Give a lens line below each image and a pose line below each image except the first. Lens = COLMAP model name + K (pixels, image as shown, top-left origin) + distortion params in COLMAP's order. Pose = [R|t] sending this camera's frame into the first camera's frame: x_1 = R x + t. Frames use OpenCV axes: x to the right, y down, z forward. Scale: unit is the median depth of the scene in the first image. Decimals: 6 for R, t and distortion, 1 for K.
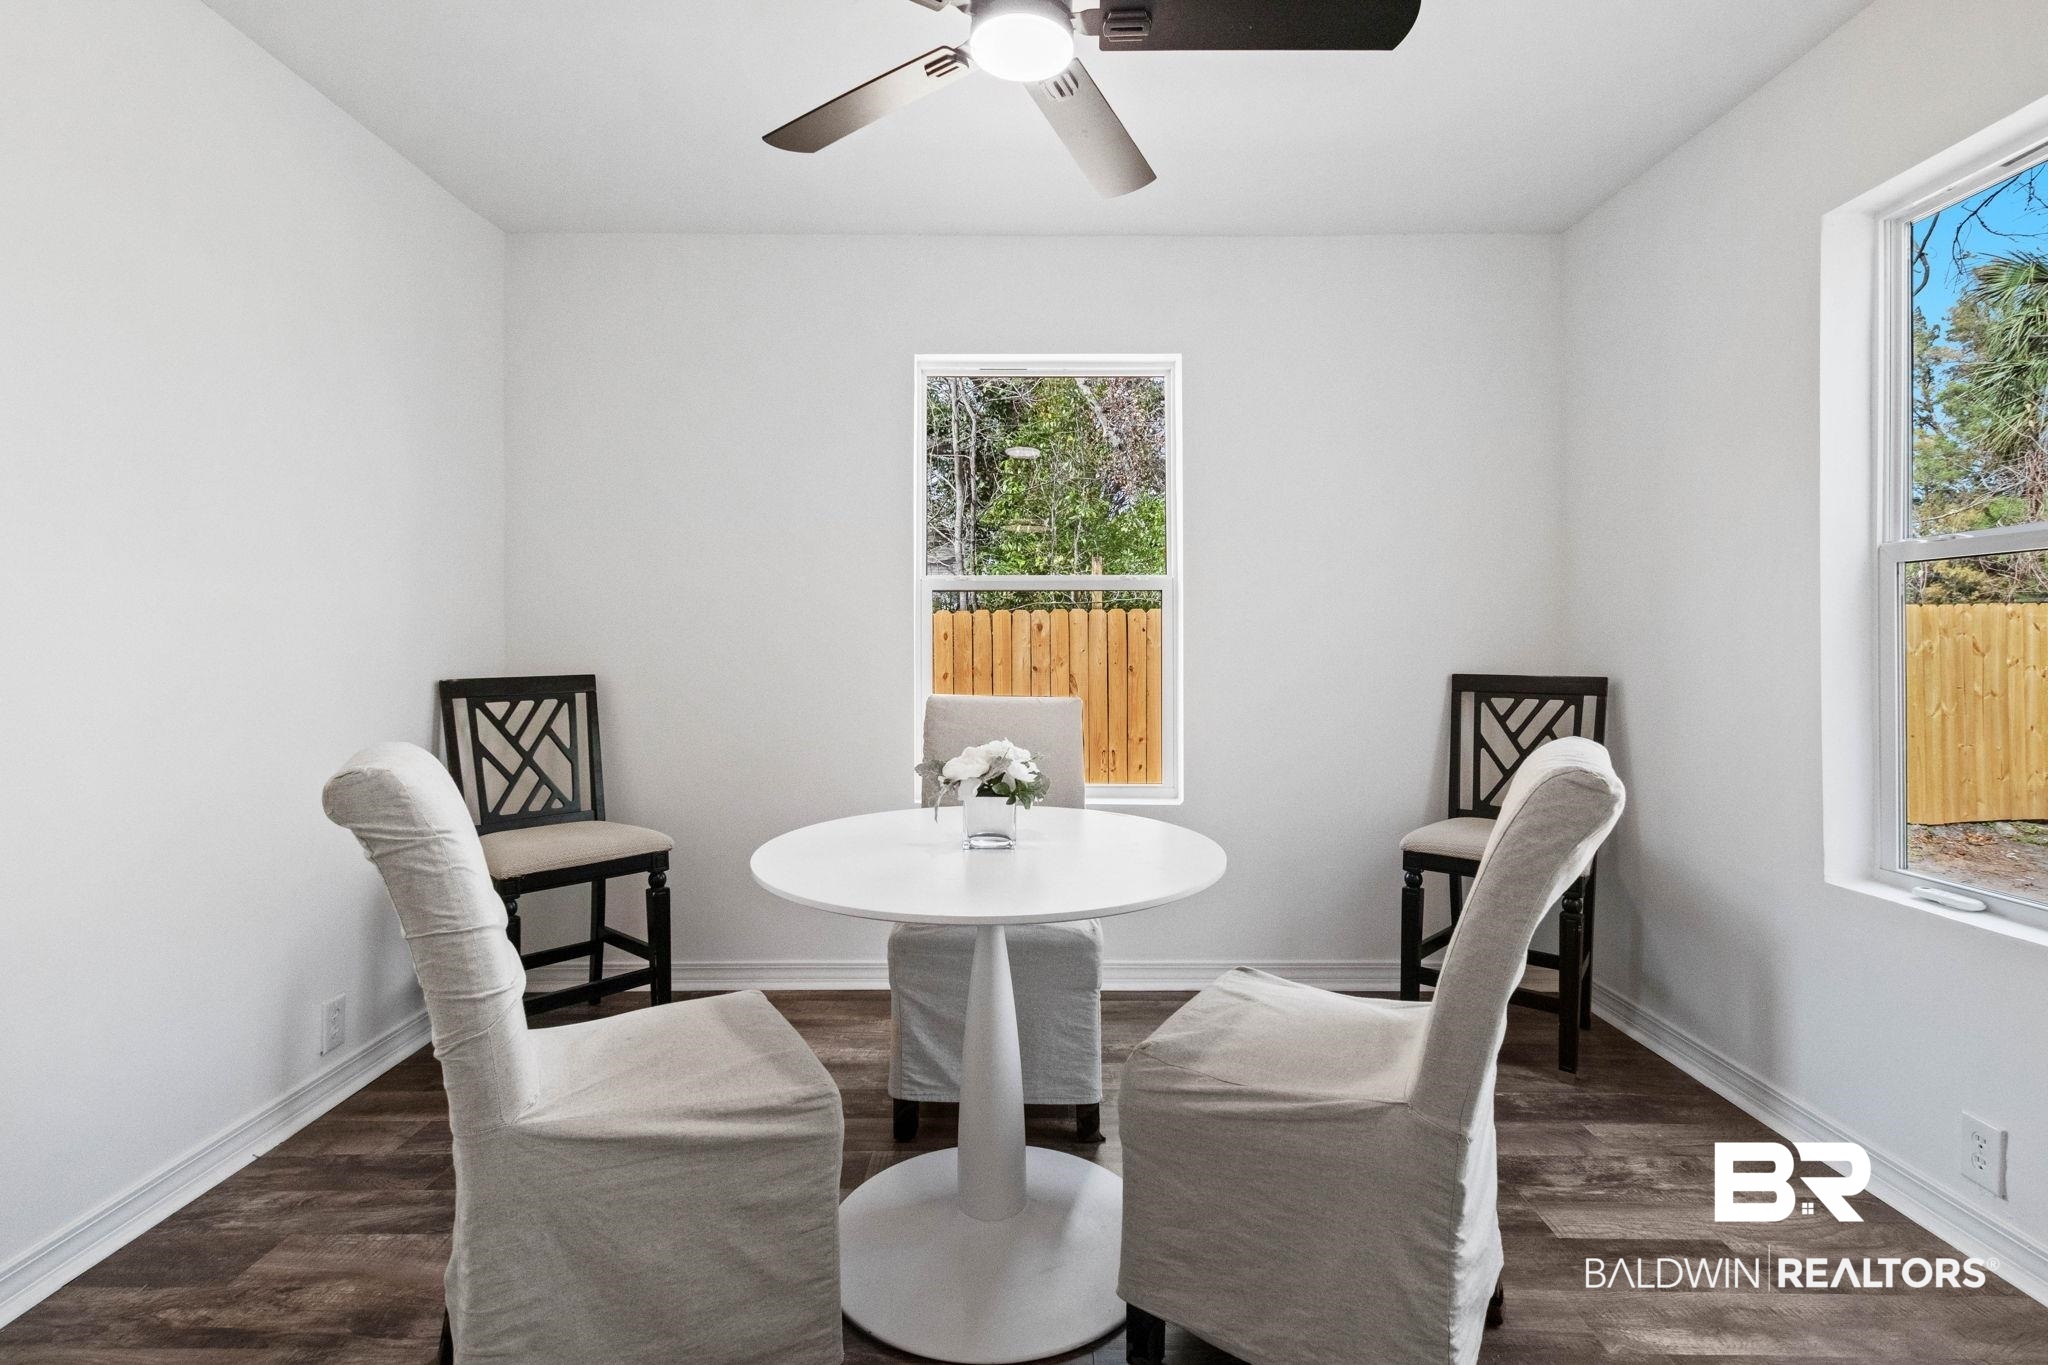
lens RADIAL K [[964.4, 0, 1028.3], [0, 964.4, 653.0], [0, 0, 1]] dist [-0.001140, -0.000427]
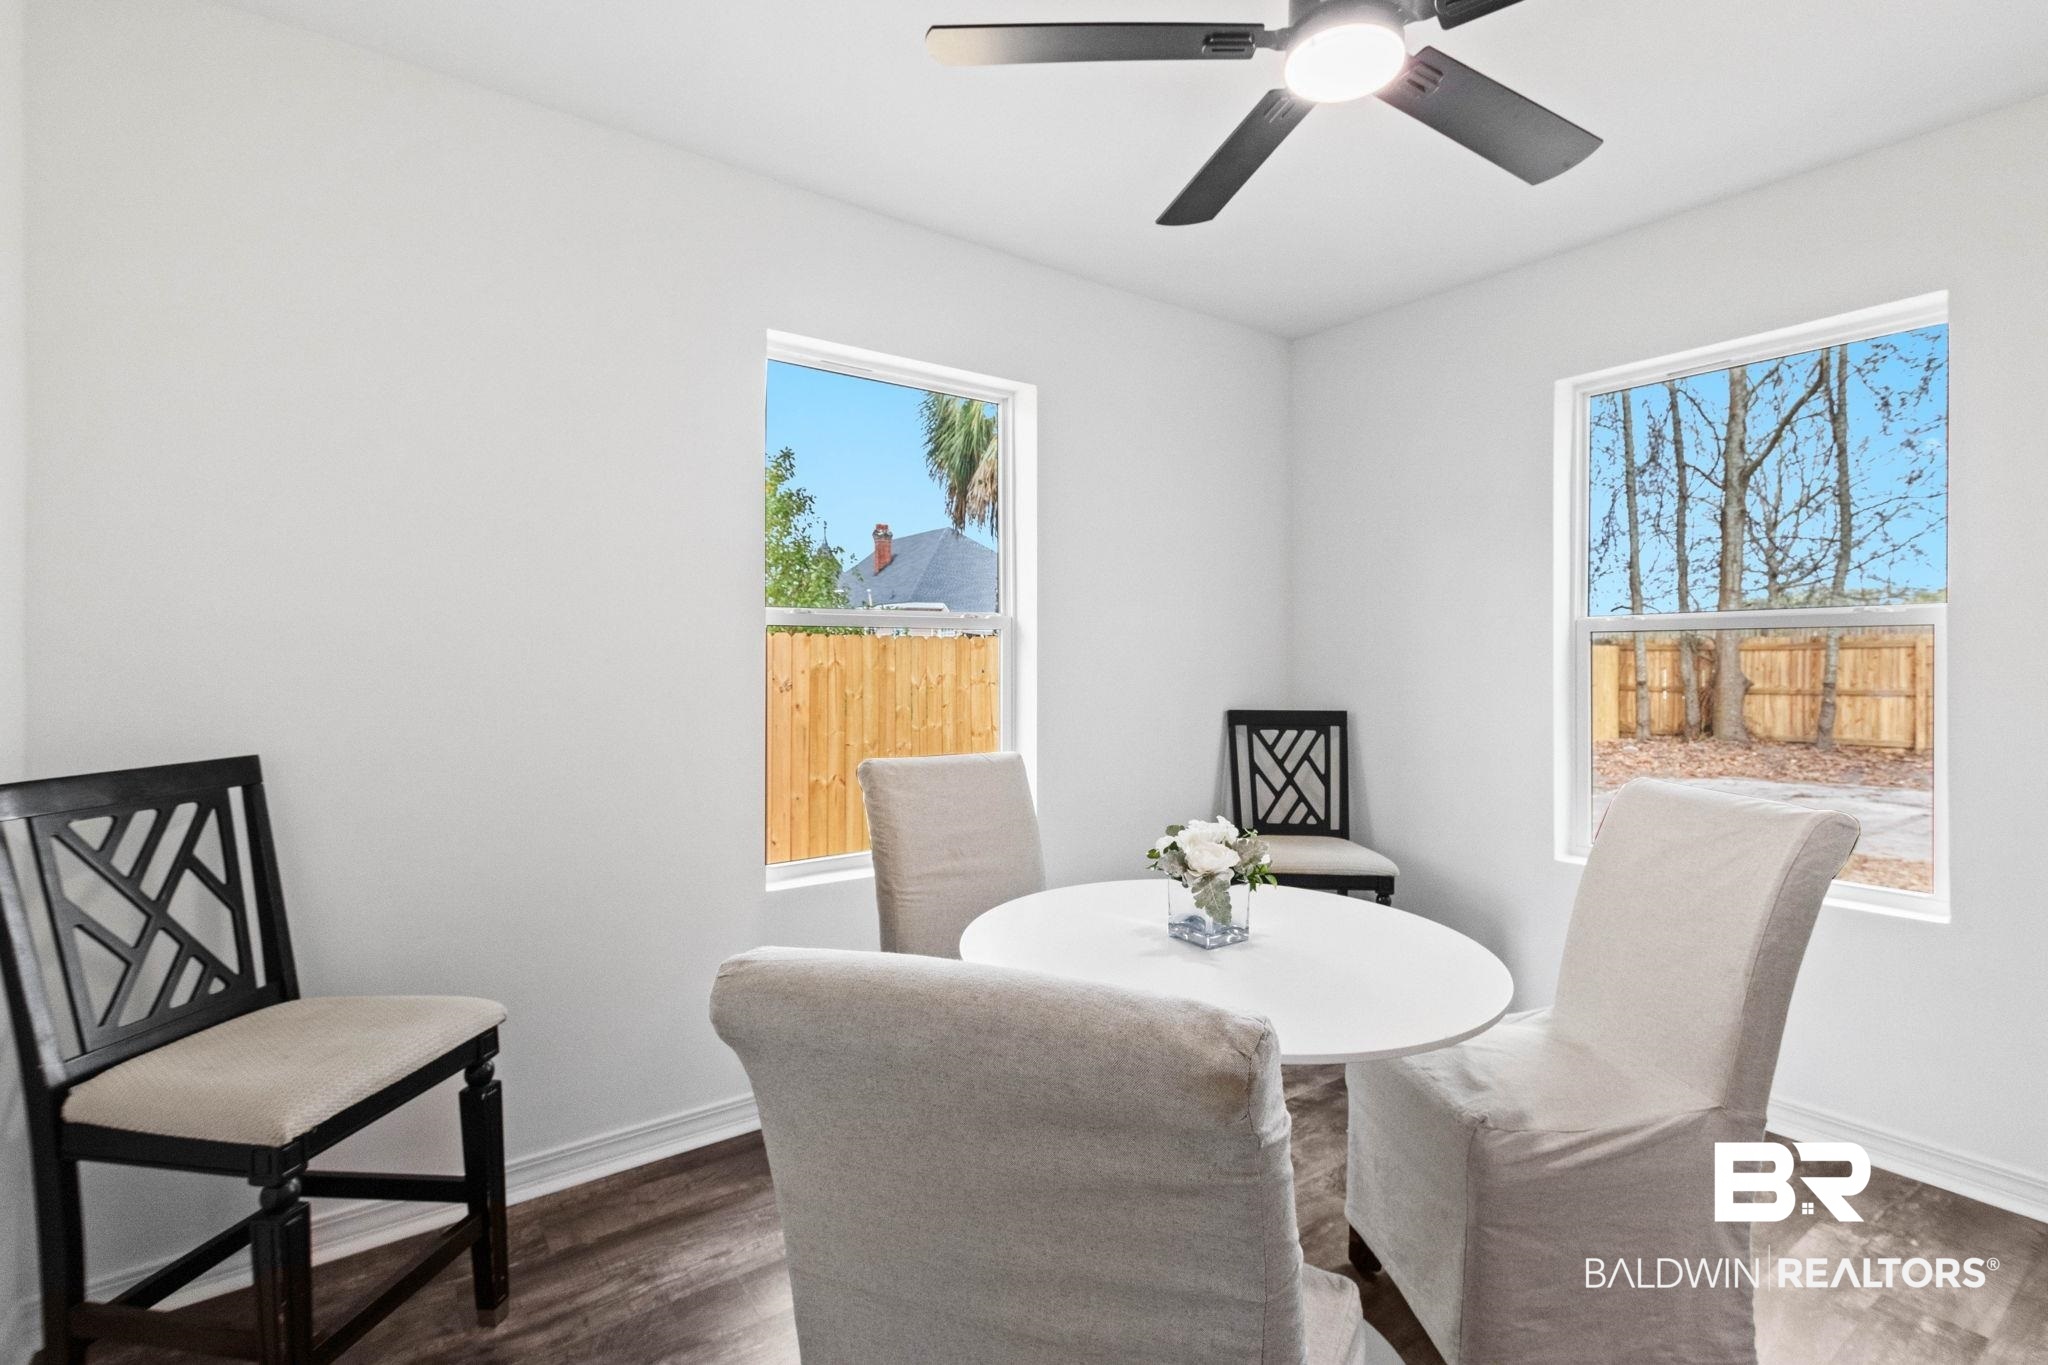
lens RADIAL K [[953.3, 0, 1026.2], [0, 953.3, 667.8], [0, 0, 1]] dist [0.001935, -0.000066]
pose [[0.800600, -0.003646, 0.599188, -0.448065], [0.001363, 0.999990, 0.004264, -0.034794], [-0.599198, -0.002597, 0.800597, 0.259766]]
